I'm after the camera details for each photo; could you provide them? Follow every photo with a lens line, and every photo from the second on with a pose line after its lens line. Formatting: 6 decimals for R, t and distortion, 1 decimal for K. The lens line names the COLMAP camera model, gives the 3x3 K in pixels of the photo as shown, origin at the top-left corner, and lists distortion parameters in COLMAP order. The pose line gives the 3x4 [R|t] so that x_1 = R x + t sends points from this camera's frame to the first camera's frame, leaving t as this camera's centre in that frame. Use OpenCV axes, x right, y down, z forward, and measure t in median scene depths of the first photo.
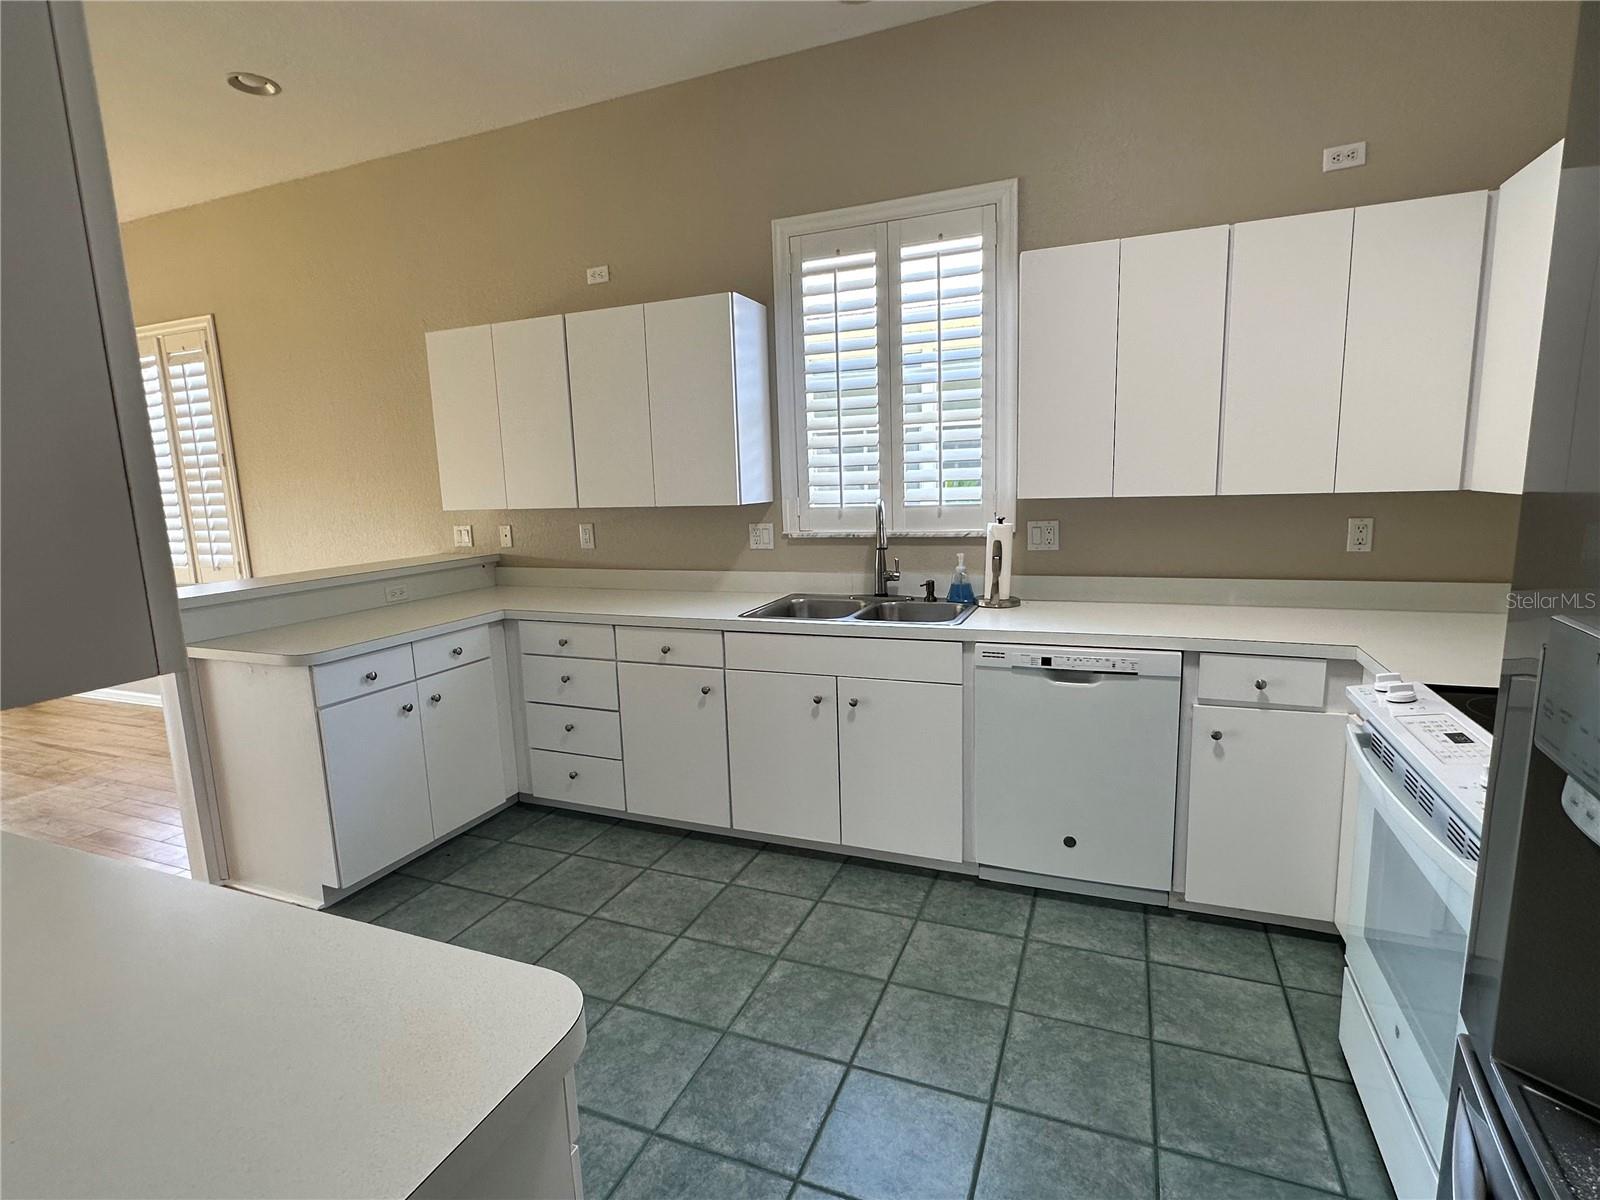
lens RADIAL K [[782.6, 0, 799.5], [0, 782.6, 601.2], [0, 0, 1]] dist [-0.020194, 0.001435]
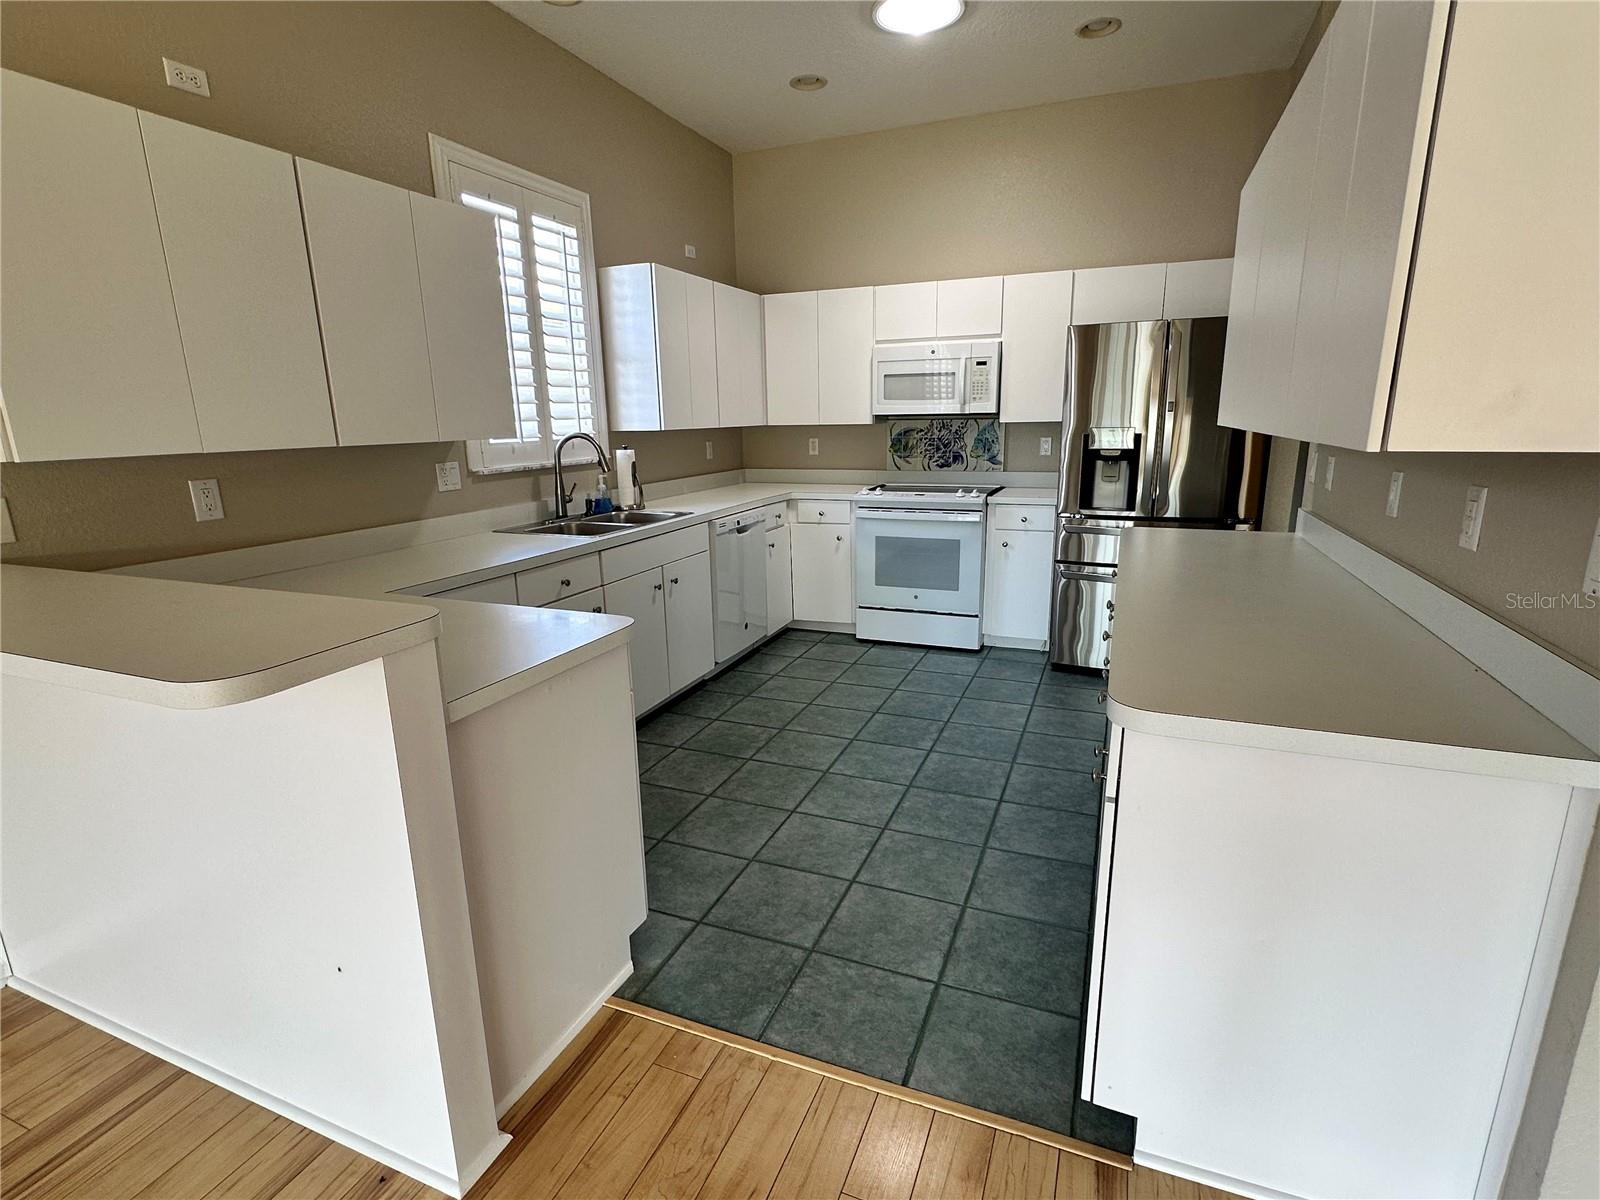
lens RADIAL K [[782.6, 0, 801.0], [0, 782.6, 603.4], [0, 0, 1]] dist [-0.020194, 0.001435]
pose [[-0.000906, -0.199916, 0.979813, -1.122799], [0.174871, 0.964684, 0.196991, -0.053432], [-0.984591, 0.171519, 0.034086, 0.666392]]
